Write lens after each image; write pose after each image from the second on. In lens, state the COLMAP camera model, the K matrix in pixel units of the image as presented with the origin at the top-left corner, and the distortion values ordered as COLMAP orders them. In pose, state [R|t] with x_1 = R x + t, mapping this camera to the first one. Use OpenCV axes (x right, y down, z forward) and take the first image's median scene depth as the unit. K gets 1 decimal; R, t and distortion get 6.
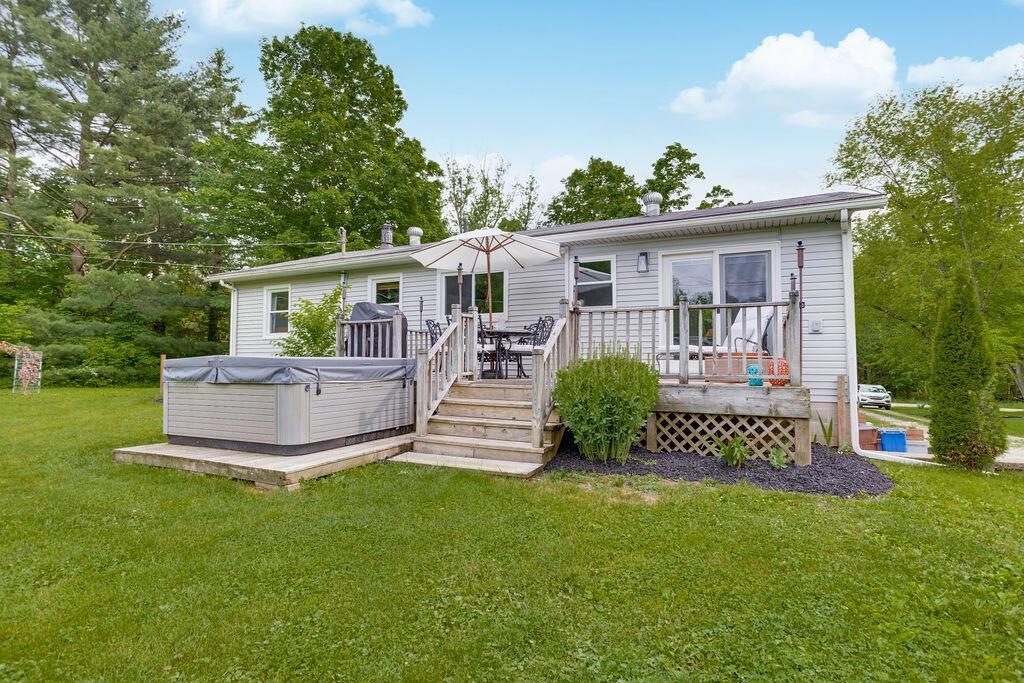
lens RADIAL K [[1035.8, 0, 512.0], [0, 1035.8, 341.5], [0, 0, 1]] dist [-0.001540, -0.000985]
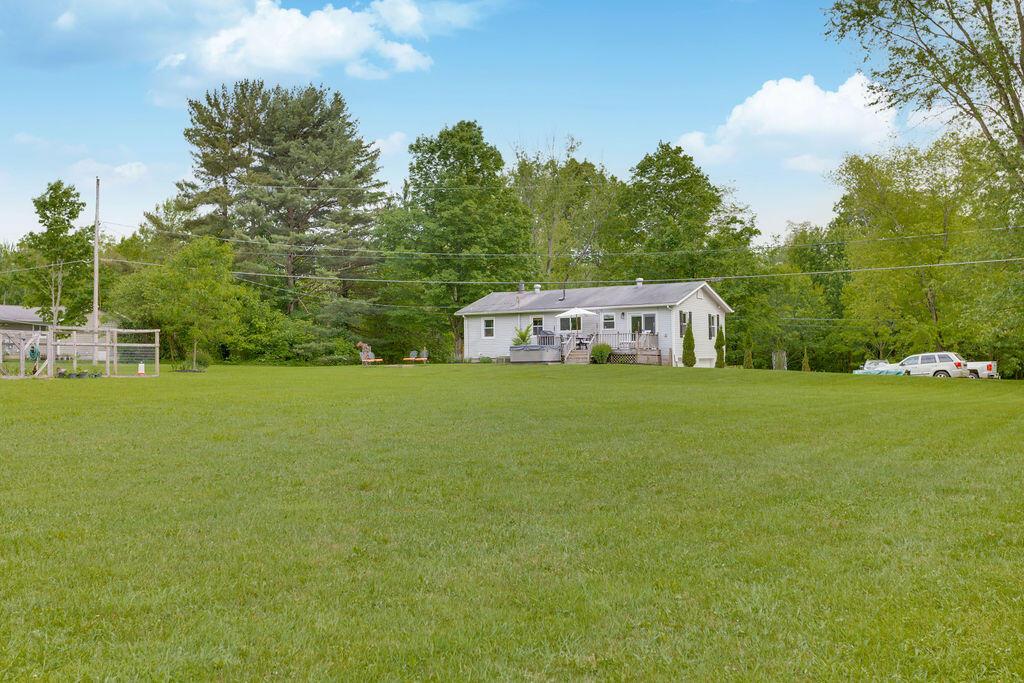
lens RADIAL K [[1035.8, 0, 512.0], [0, 1035.8, 341.5], [0, 0, 1]] dist [-0.001540, -0.000985]
pose [[0.997400, -0.018479, -0.069660, 0.001543], [0.019173, 0.999773, 0.009299, -0.029341], [0.069472, -0.010610, 0.997527, -2.265012]]
